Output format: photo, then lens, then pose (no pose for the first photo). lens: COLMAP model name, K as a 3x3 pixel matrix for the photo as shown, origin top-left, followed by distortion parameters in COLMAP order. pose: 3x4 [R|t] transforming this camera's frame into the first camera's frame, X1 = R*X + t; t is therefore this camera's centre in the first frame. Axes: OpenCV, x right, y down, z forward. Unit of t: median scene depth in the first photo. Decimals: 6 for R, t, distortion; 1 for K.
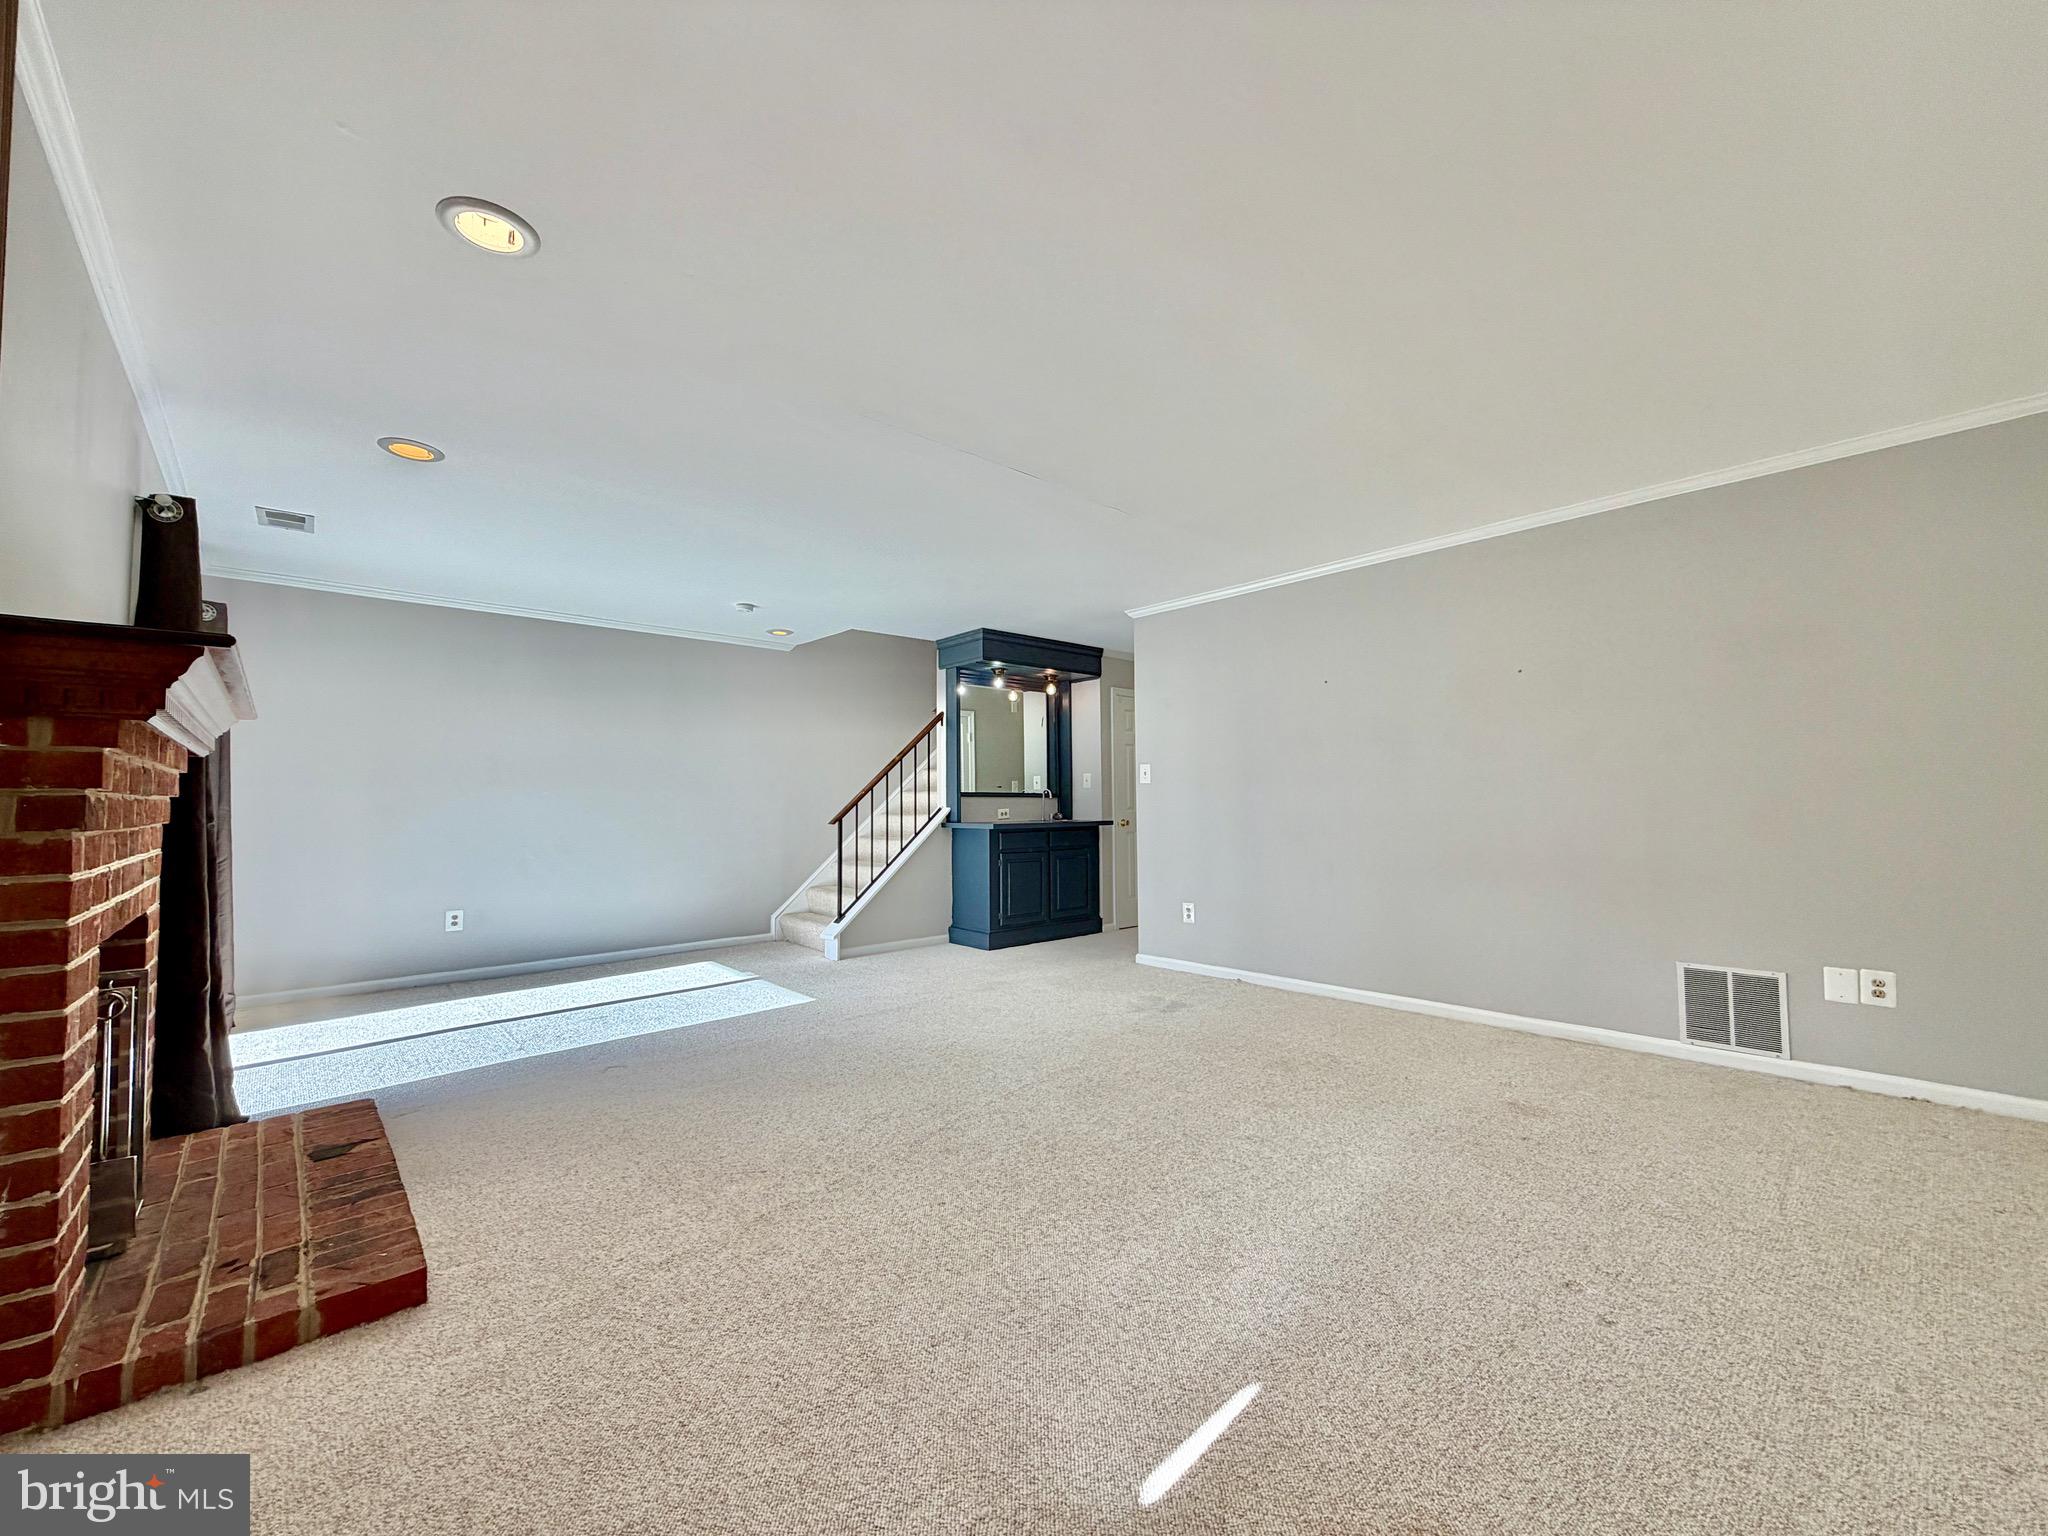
lens RADIAL K [[810.0, 0, 1018.9], [0, 810.0, 773.0], [0, 0, 1]] dist [-0.000882, -0.000102]
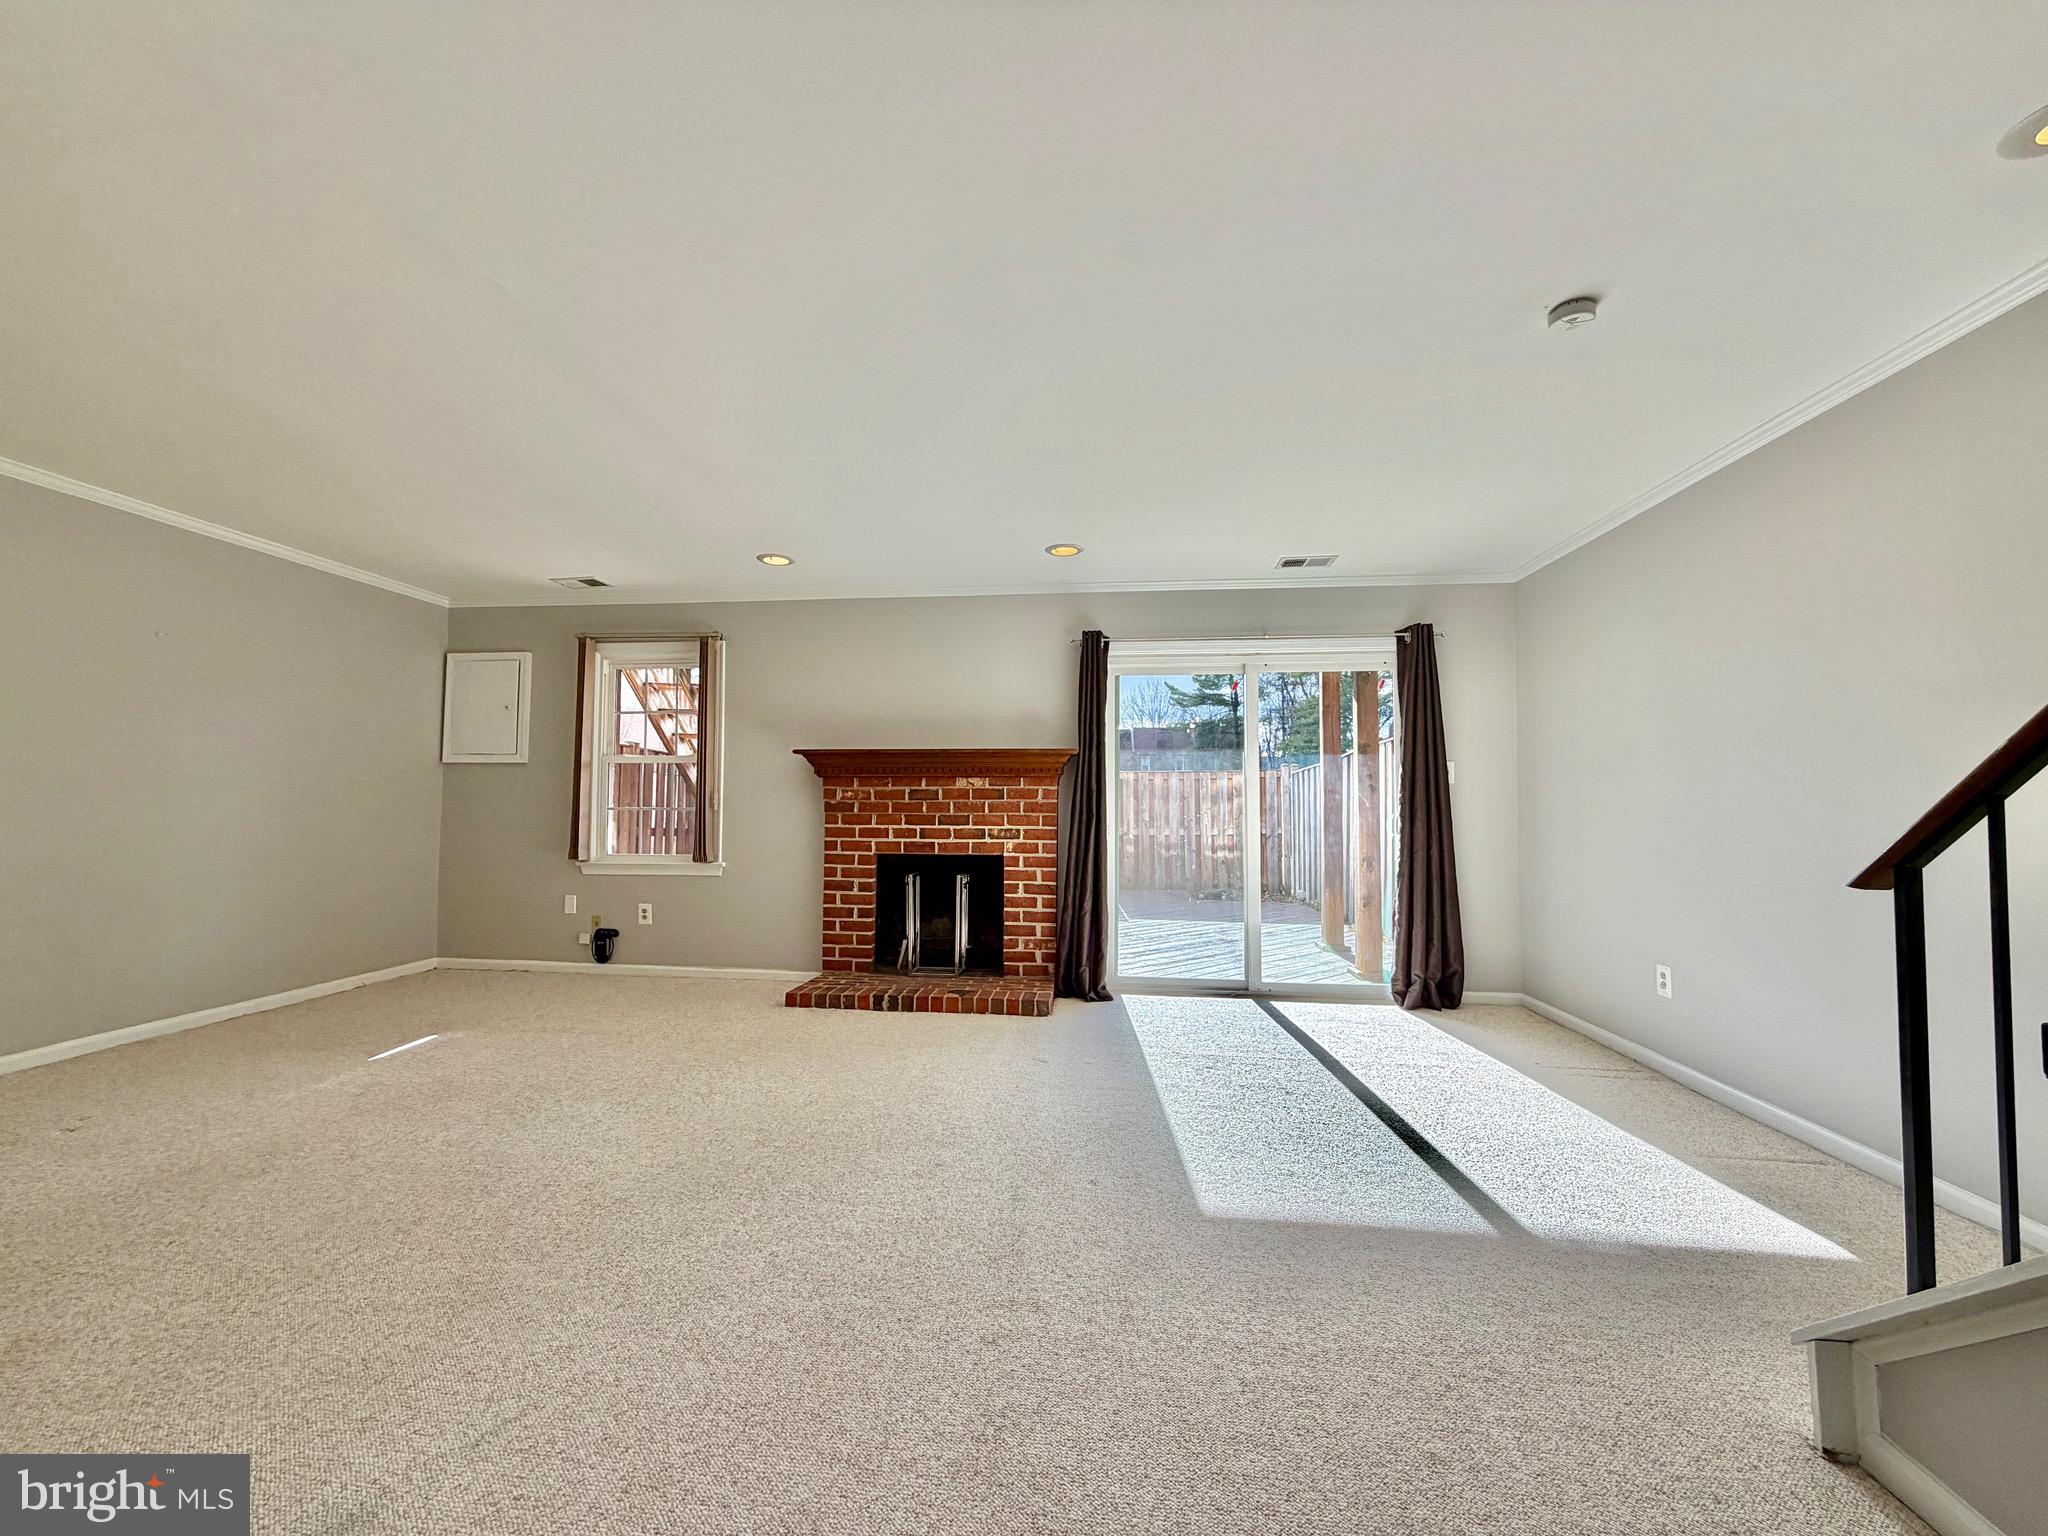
lens RADIAL K [[814.6, 0, 1014.8], [0, 814.6, 773.1], [0, 0, 1]] dist [0.000385, 0.000075]
pose [[-0.744371, -0.022900, -0.667373, 0.133555], [0.028779, 0.997383, -0.066323, 0.041479], [0.667145, -0.068575, -0.741765, 1.110159]]
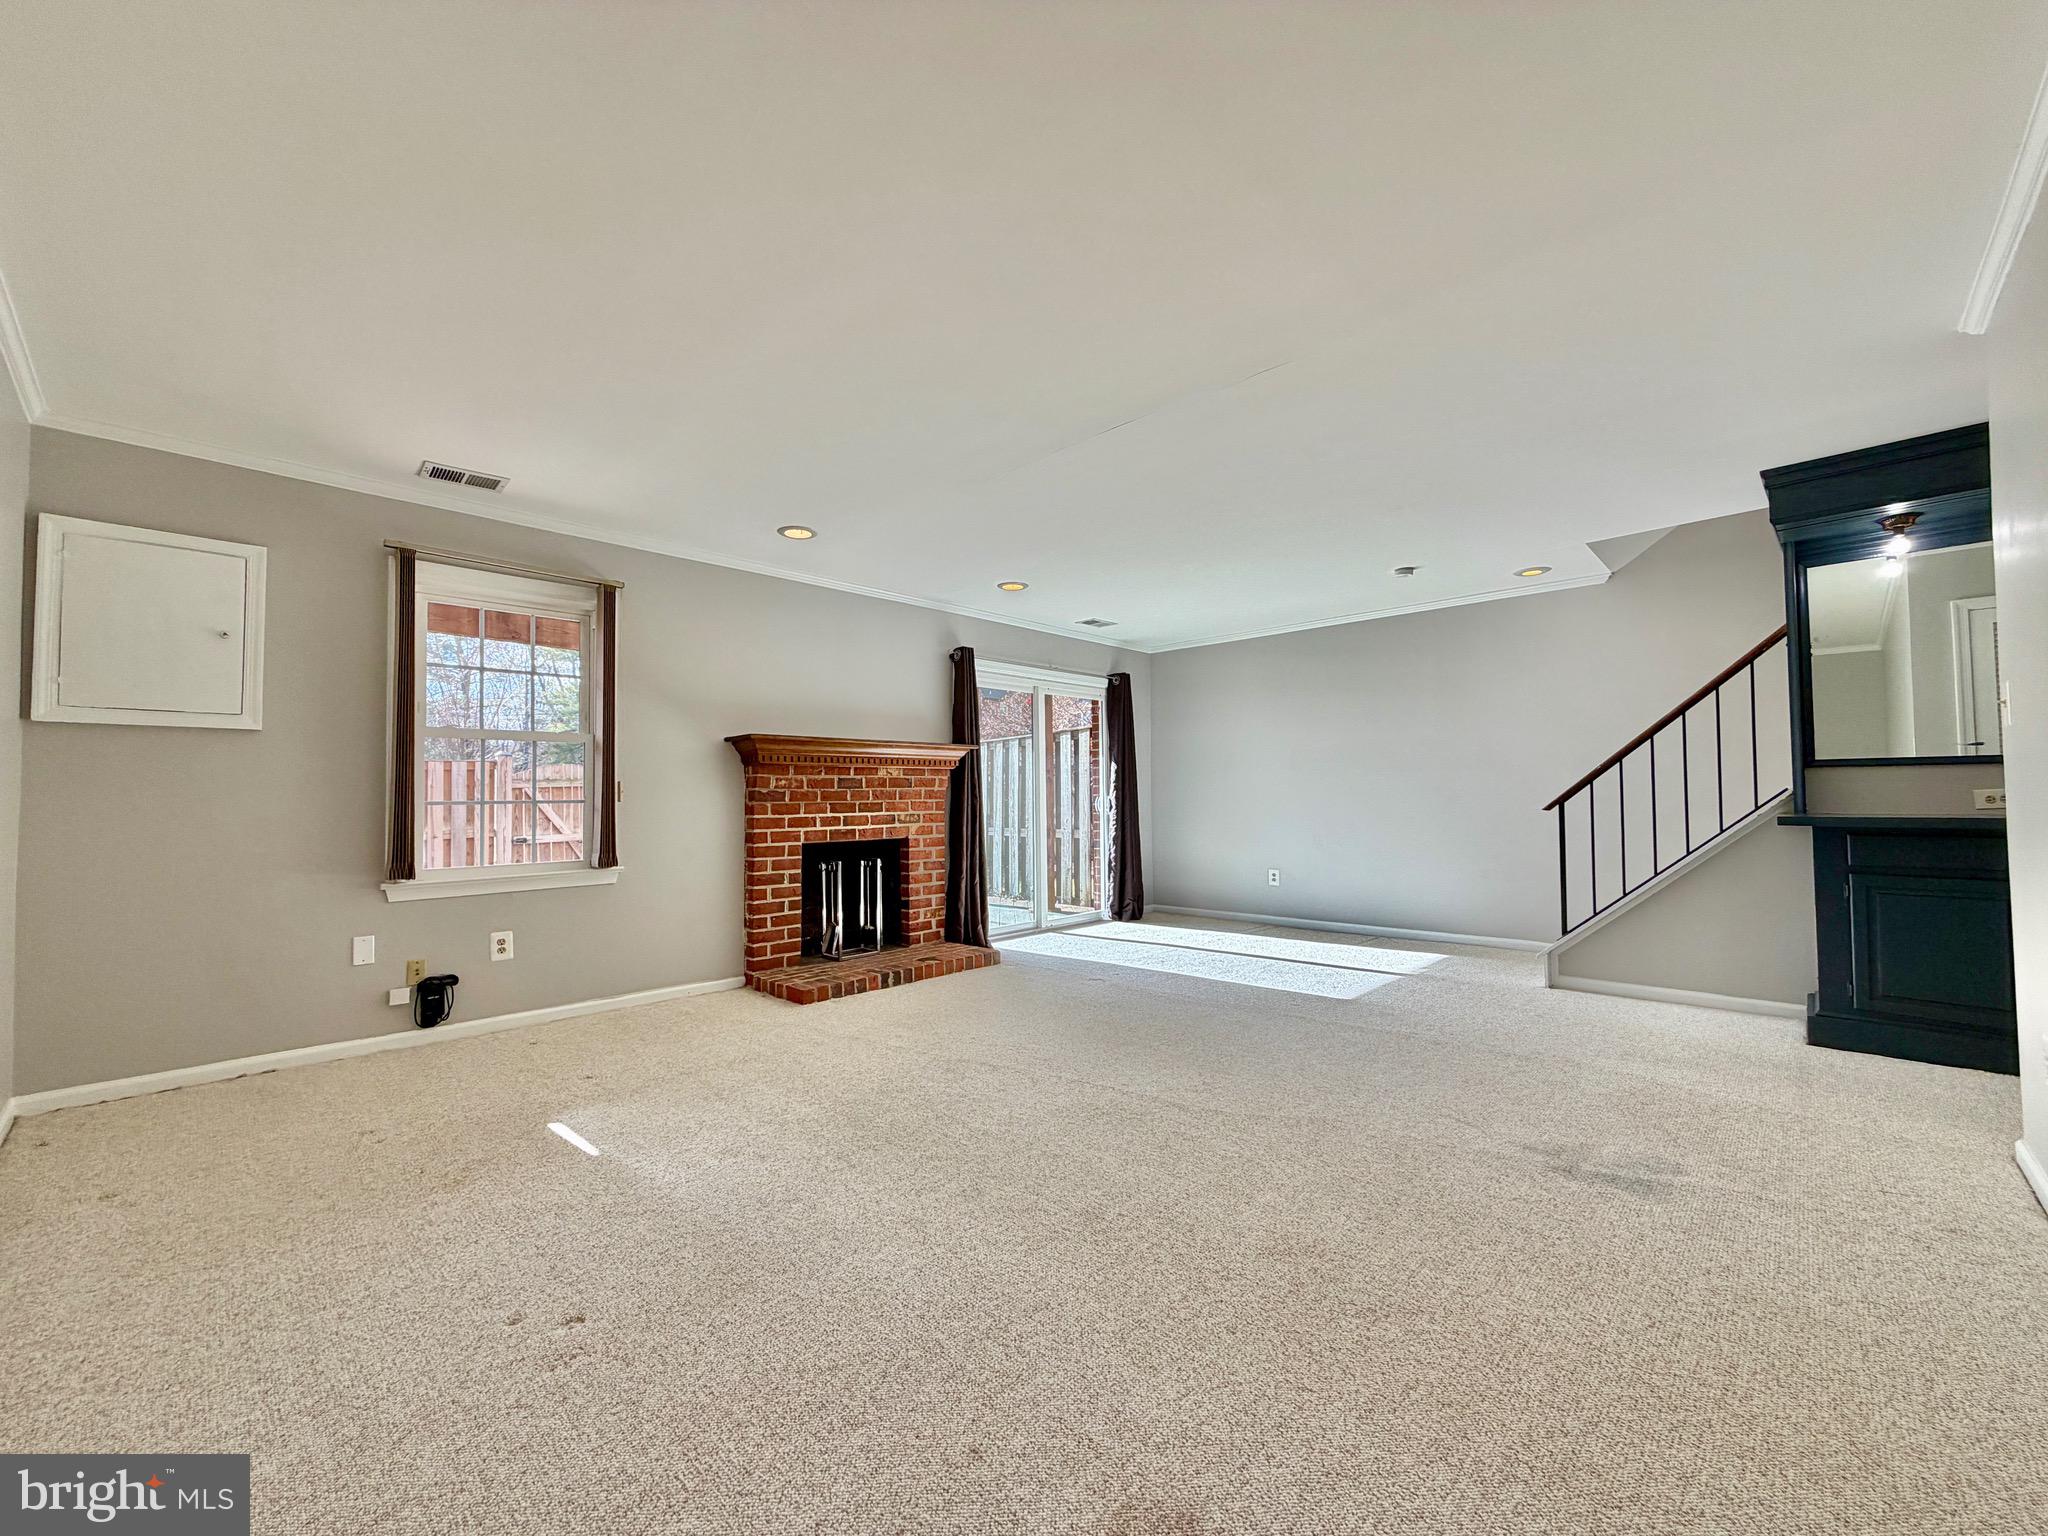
lens RADIAL K [[810.0, 0, 1018.9], [0, 810.0, 773.0], [0, 0, 1]] dist [-0.000882, -0.000102]
pose [[0.068871, -0.023109, -0.997358, 0.550555], [0.052643, 0.998423, -0.019499, 0.018519], [0.996236, -0.051161, 0.069979, 0.489535]]
